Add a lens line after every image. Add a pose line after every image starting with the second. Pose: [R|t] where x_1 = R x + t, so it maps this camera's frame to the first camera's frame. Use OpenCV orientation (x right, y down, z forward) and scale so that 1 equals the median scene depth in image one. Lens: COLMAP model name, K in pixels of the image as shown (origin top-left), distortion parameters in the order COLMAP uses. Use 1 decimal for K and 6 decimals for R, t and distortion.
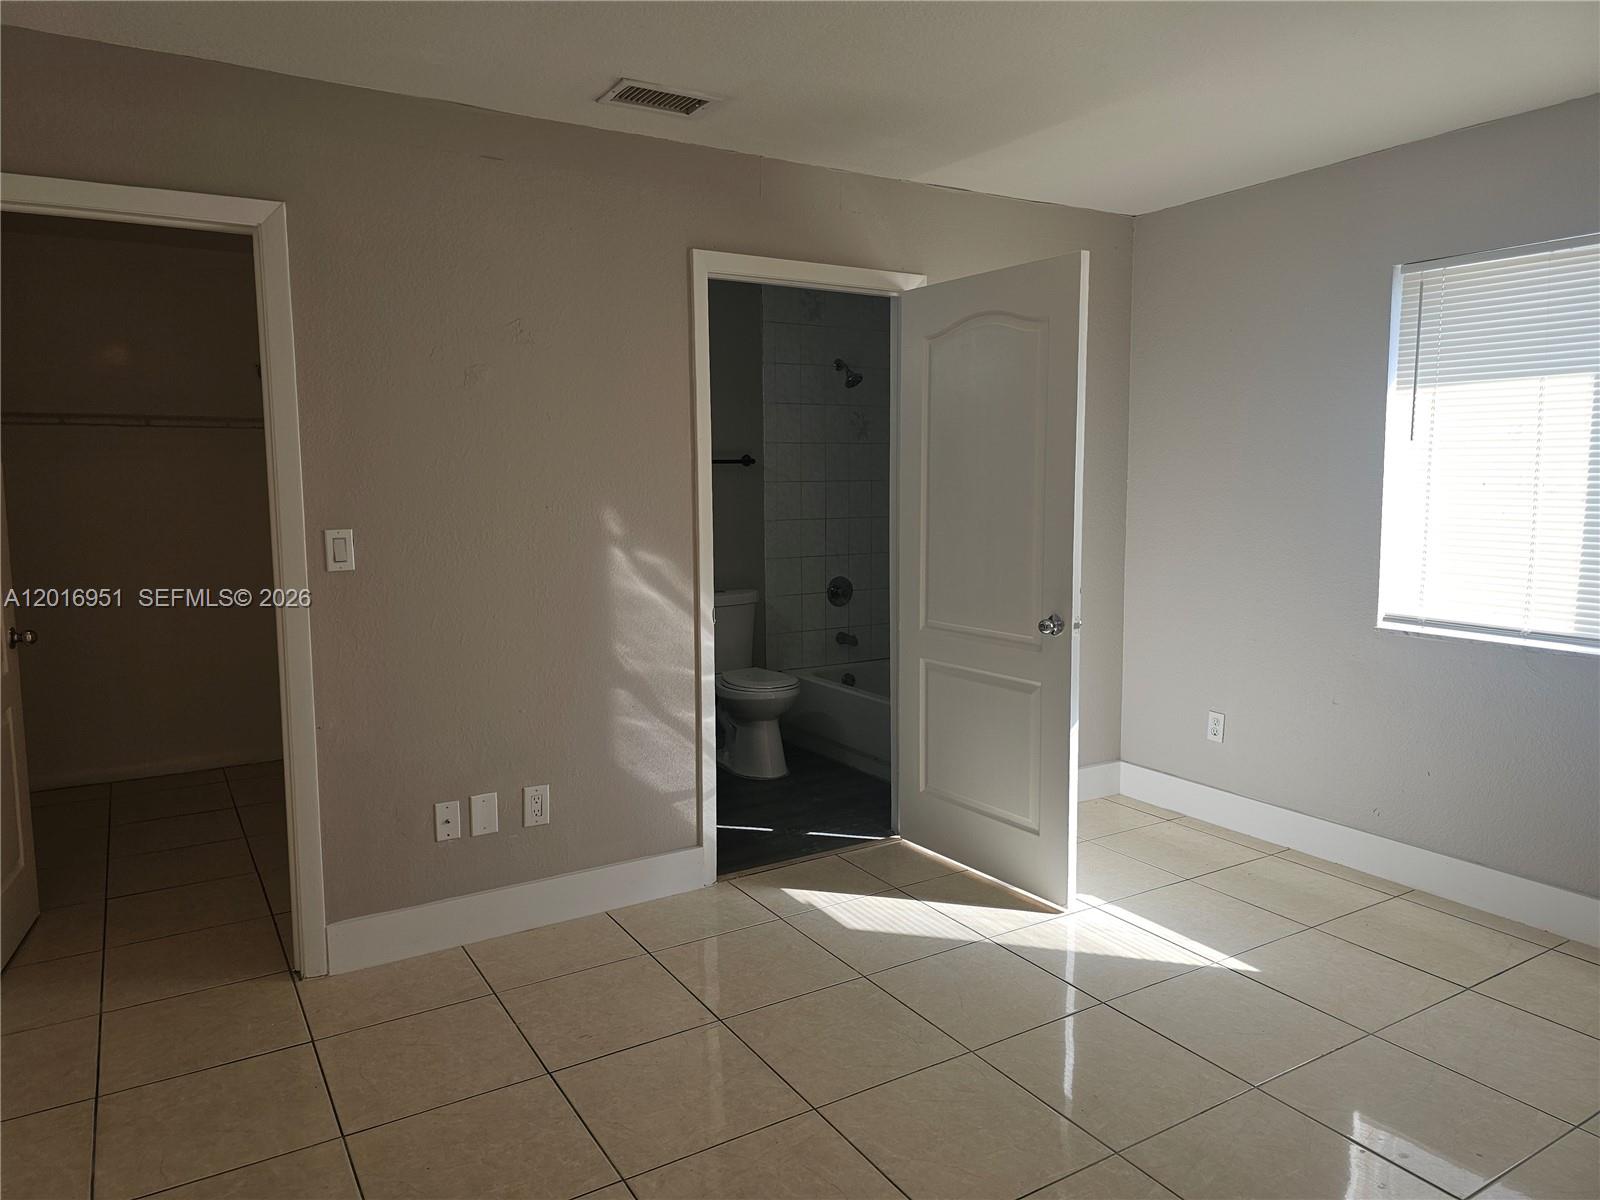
lens RADIAL K [[1065.6, 0, 800.0], [0, 1065.6, 600.0], [0, 0, 1]] dist [0.011626, 0.000510]
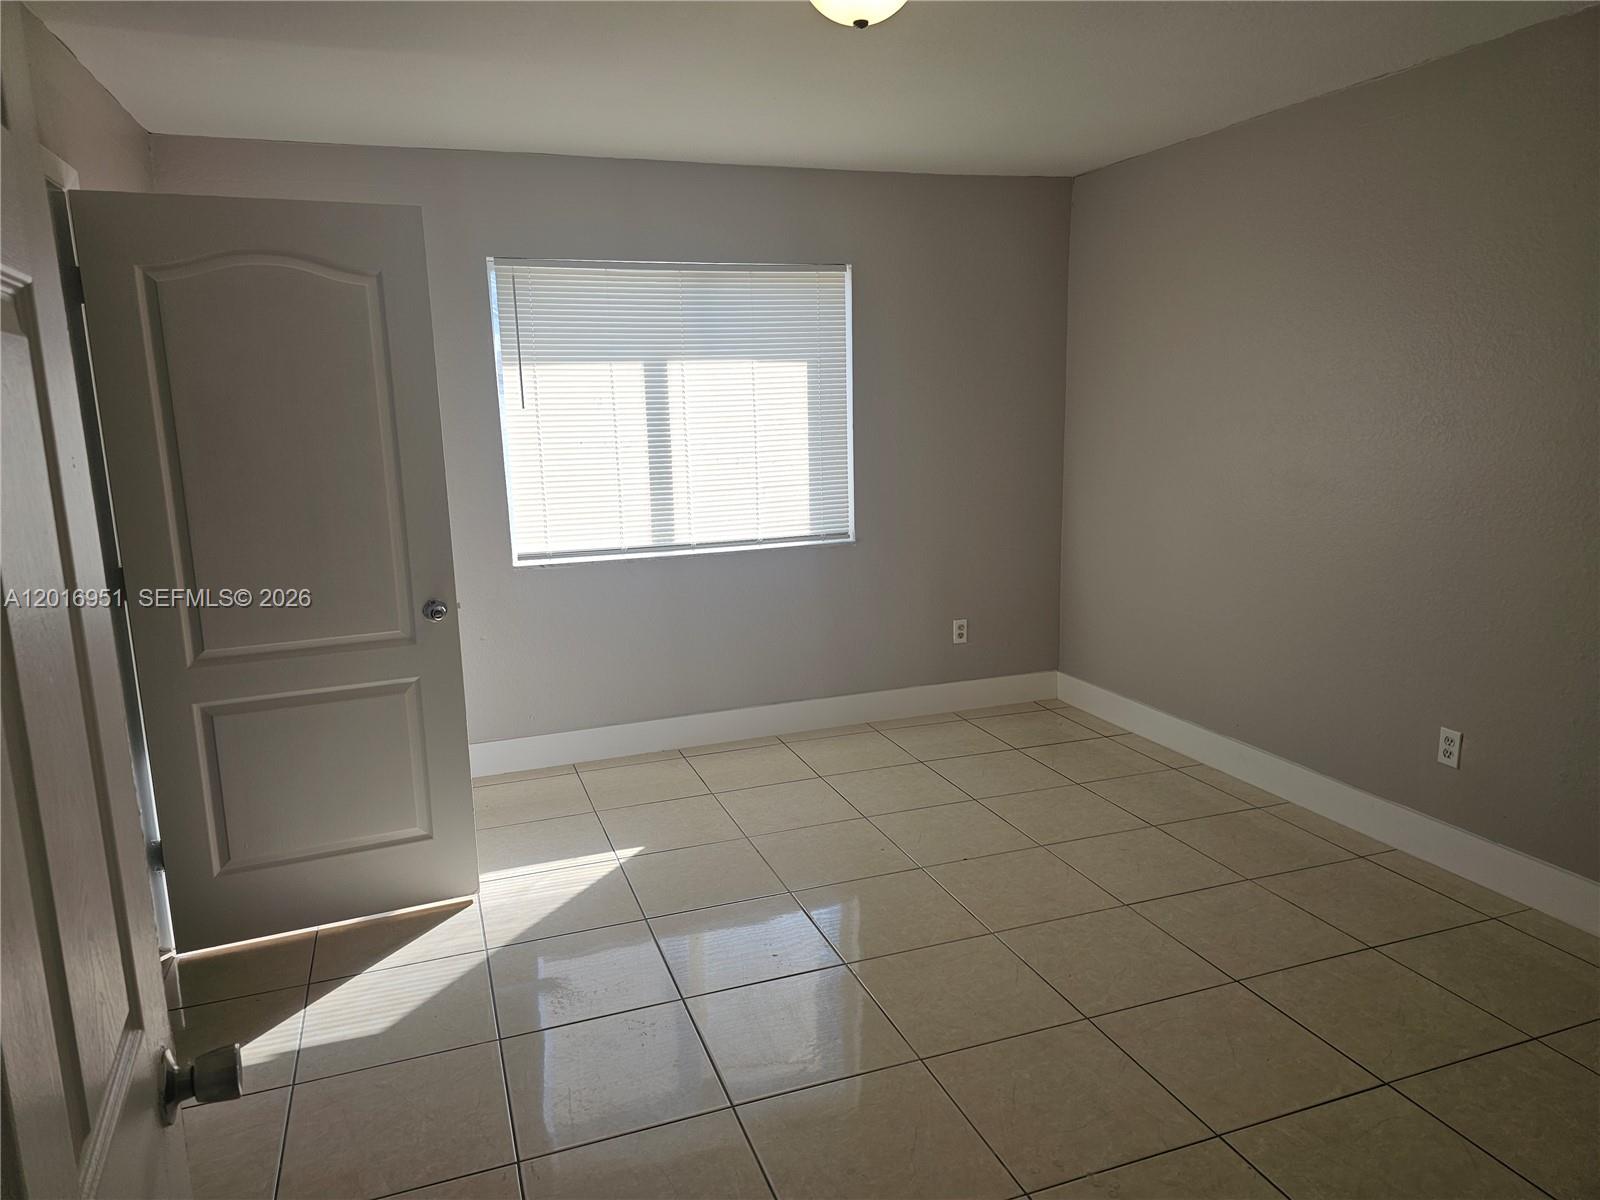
lens RADIAL K [[1065.6, 0, 800.0], [0, 1065.6, 600.0], [0, 0, 1]] dist [0.011626, 0.000510]
pose [[0.183717, -0.184290, 0.965549, -0.590738], [0.134235, 0.977770, 0.161081, -0.092198], [-0.973770, 0.100017, 0.204371, 0.483812]]
